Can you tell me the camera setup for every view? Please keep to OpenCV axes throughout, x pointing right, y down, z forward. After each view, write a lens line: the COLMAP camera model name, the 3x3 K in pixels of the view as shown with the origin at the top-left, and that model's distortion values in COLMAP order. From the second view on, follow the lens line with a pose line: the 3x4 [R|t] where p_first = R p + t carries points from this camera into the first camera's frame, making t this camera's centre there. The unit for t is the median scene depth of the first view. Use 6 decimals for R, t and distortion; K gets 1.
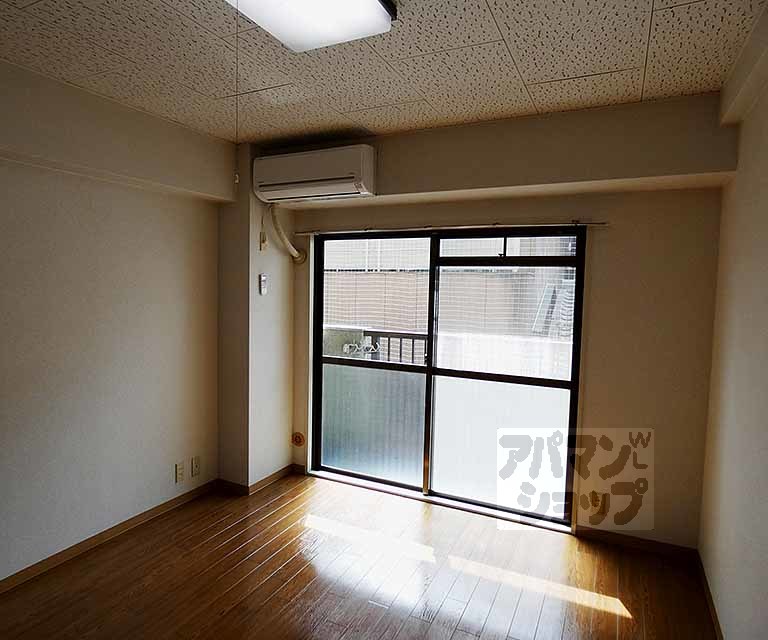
lens RADIAL K [[502.1, 0, 384.0], [0, 502.1, 320.0], [0, 0, 1]] dist [-0.056223, -0.000038]
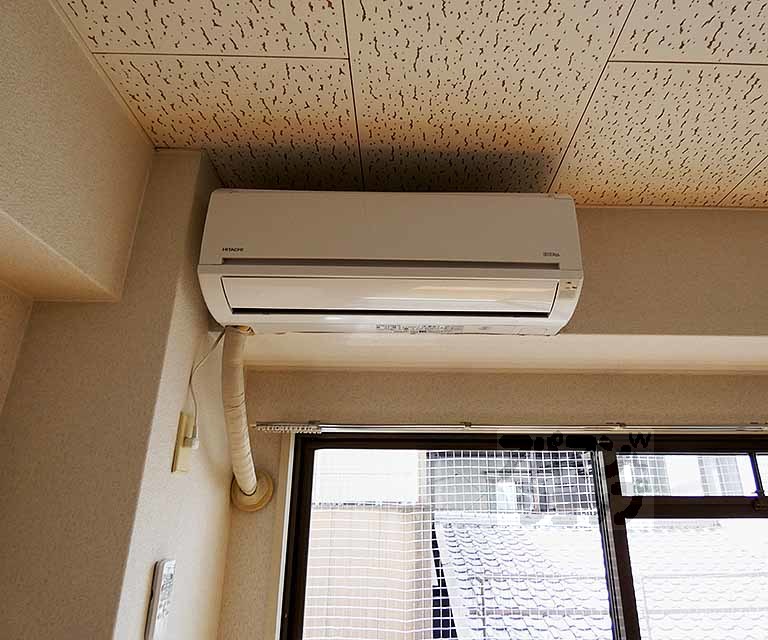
lens RADIAL K [[502.1, 0, 384.0], [0, 502.1, 320.0], [0, 0, 1]] dist [-0.056223, -0.000038]
pose [[0.916244, 0.141208, 0.374909, -0.255644], [0.026532, 0.912379, -0.408486, -0.098736], [-0.399740, 0.384220, 0.832215, 0.677028]]
